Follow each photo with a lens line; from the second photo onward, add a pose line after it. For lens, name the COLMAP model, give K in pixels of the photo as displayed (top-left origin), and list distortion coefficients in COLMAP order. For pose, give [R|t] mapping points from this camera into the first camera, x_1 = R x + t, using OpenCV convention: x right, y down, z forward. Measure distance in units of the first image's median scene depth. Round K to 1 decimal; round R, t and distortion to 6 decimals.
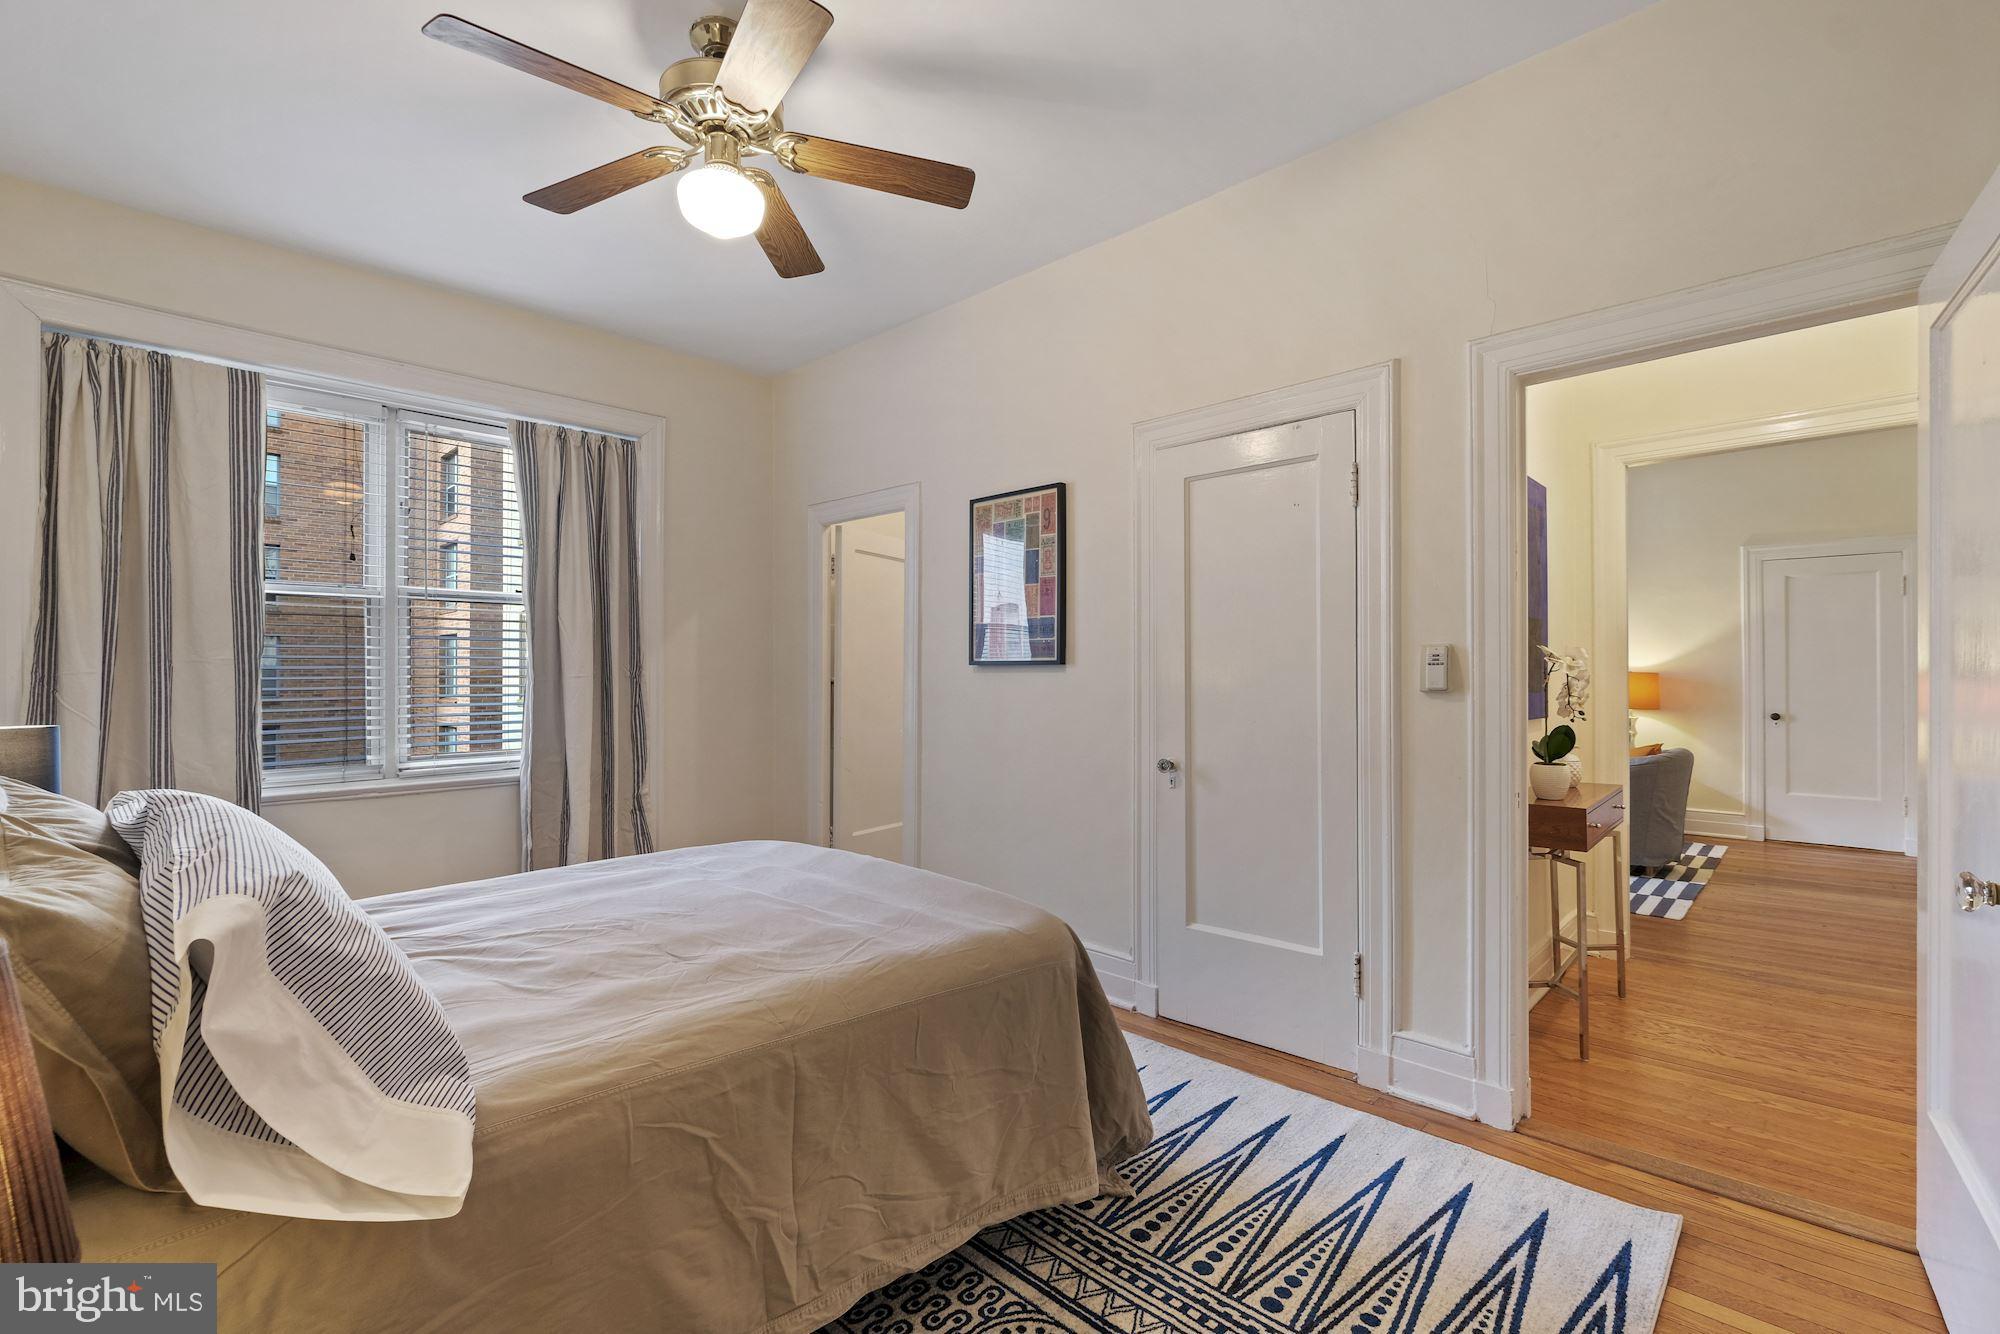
lens RADIAL K [[880.7, 0, 1007.5], [0, 880.7, 666.9], [0, 0, 1]] dist [-0.002446, -0.000311]
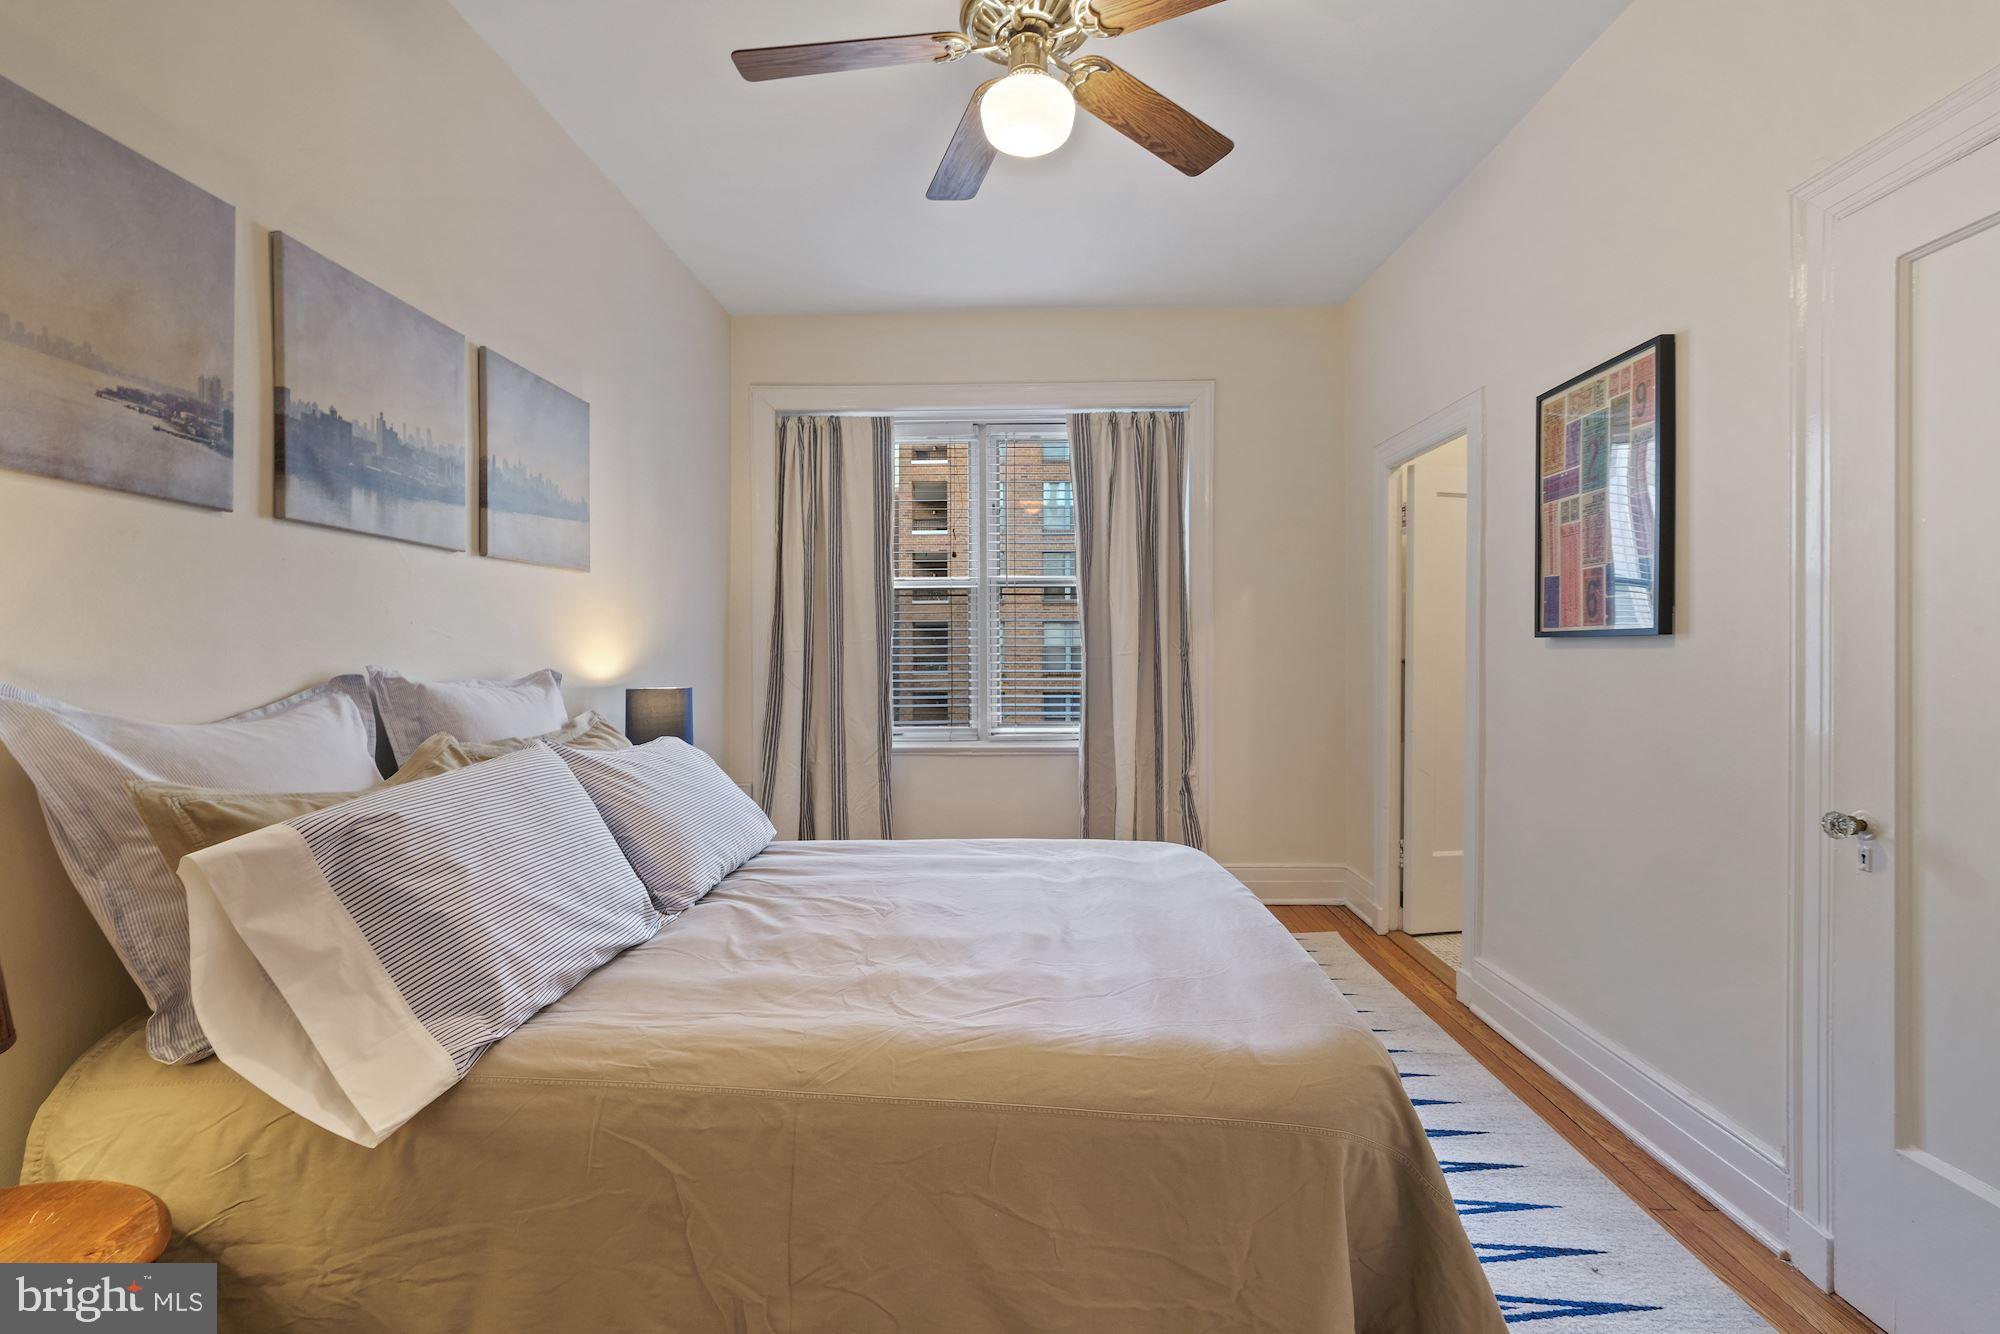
lens RADIAL K [[879.4, 0, 1005.3], [0, 879.4, 657.3], [0, 0, 1]] dist [-0.002092, -0.000062]
pose [[0.670315, 0.002774, -0.742072, 0.227574], [0.007525, 0.999916, 0.010534, 0.003621], [0.742039, -0.012645, 0.670238, 0.279646]]
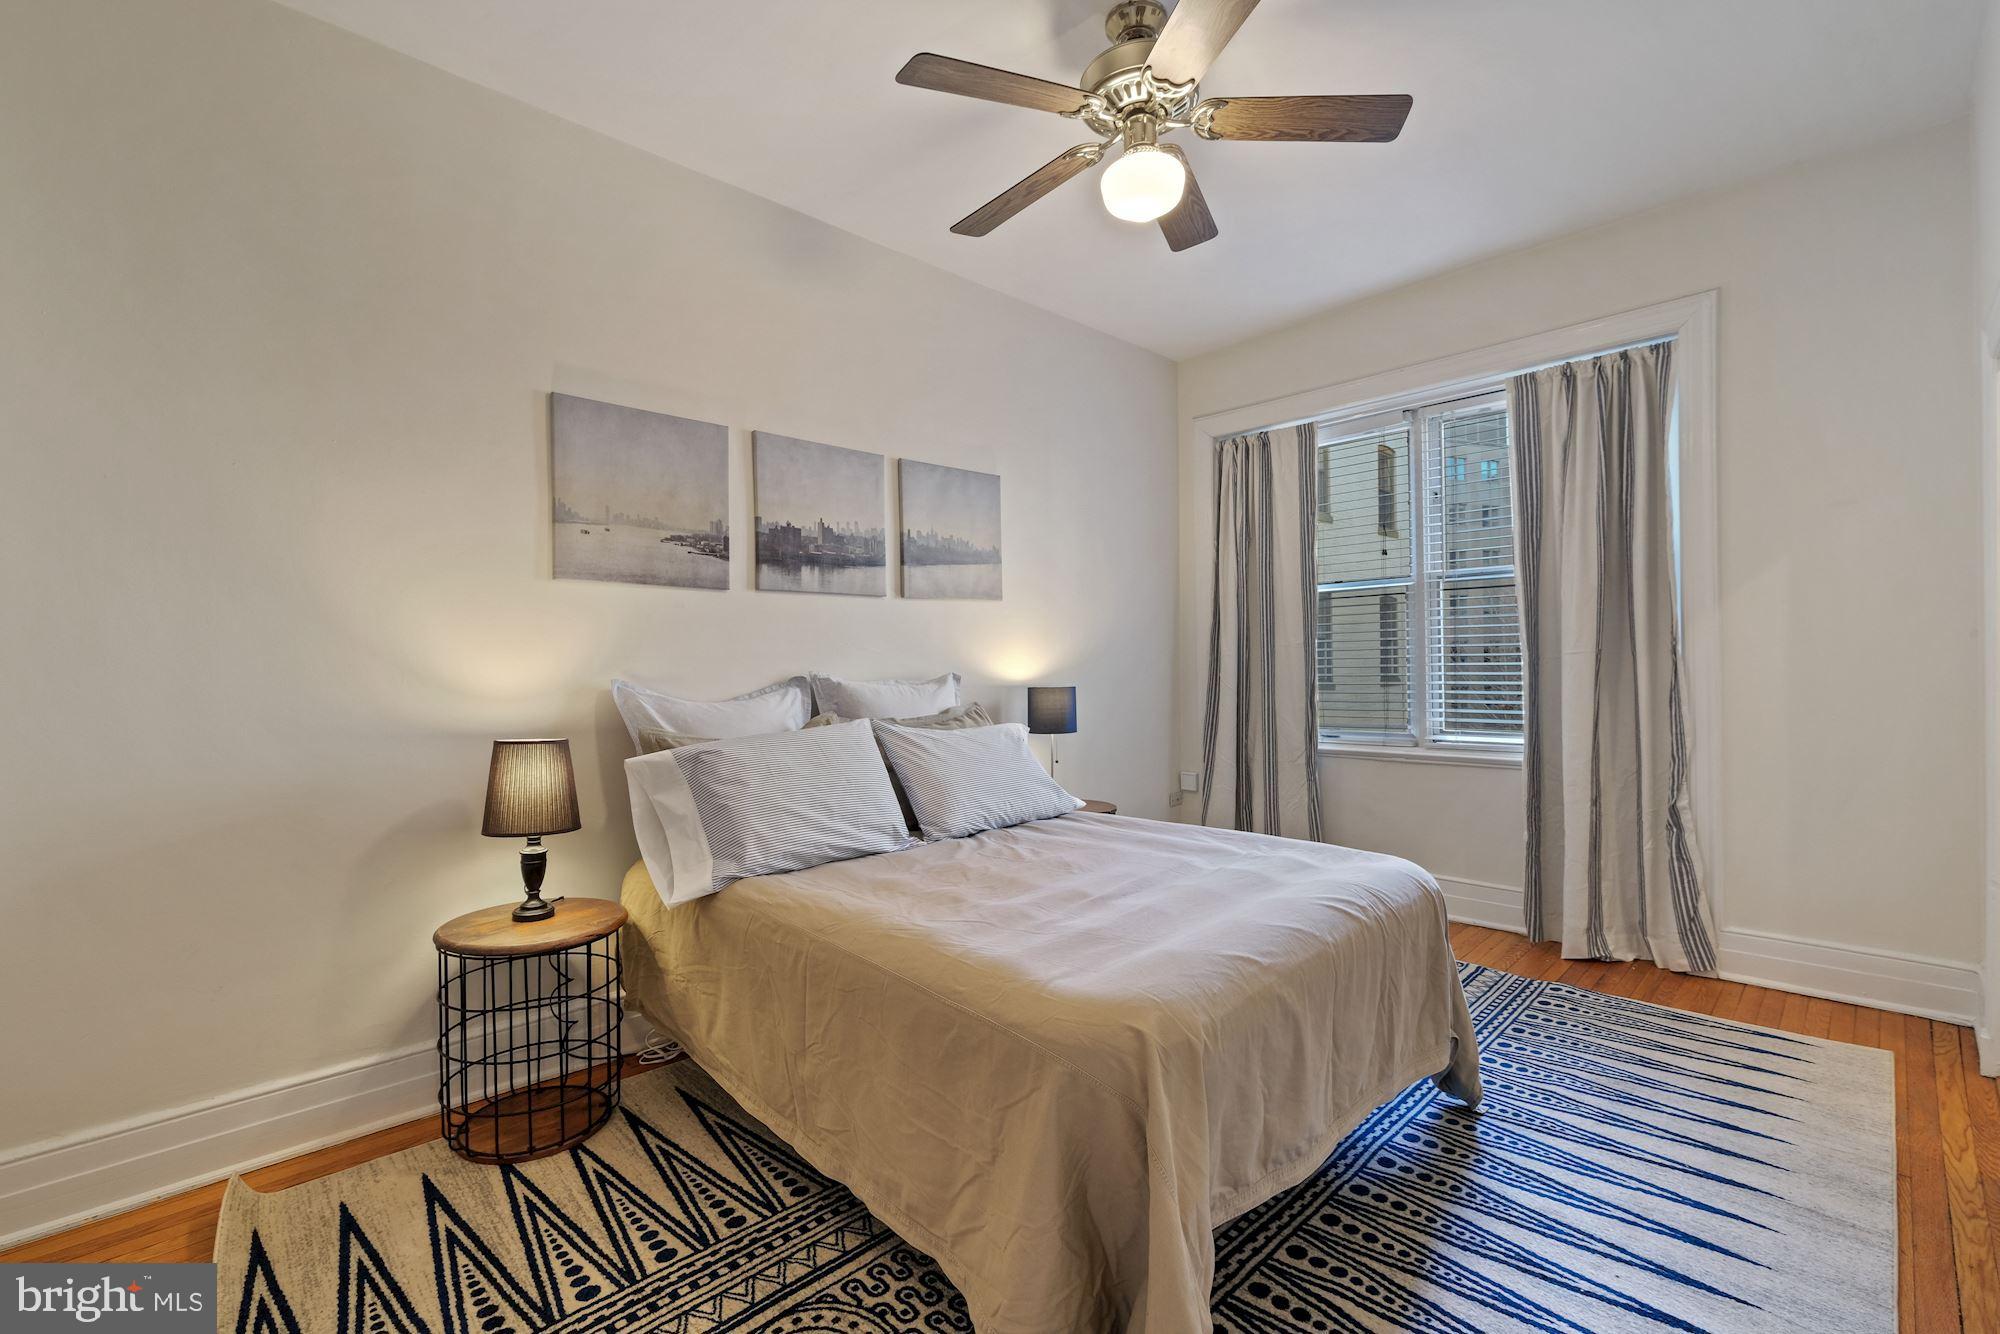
lens RADIAL K [[869.7, 0, 1000.0], [0, 869.7, 670.2], [0, 0, 1]] dist [0.001982, 0.000106]
pose [[-0.037085, 0.011870, -0.999242, 0.484839], [0.025179, 0.999623, 0.010940, 0.005879], [0.998995, -0.024754, -0.037370, 0.616548]]
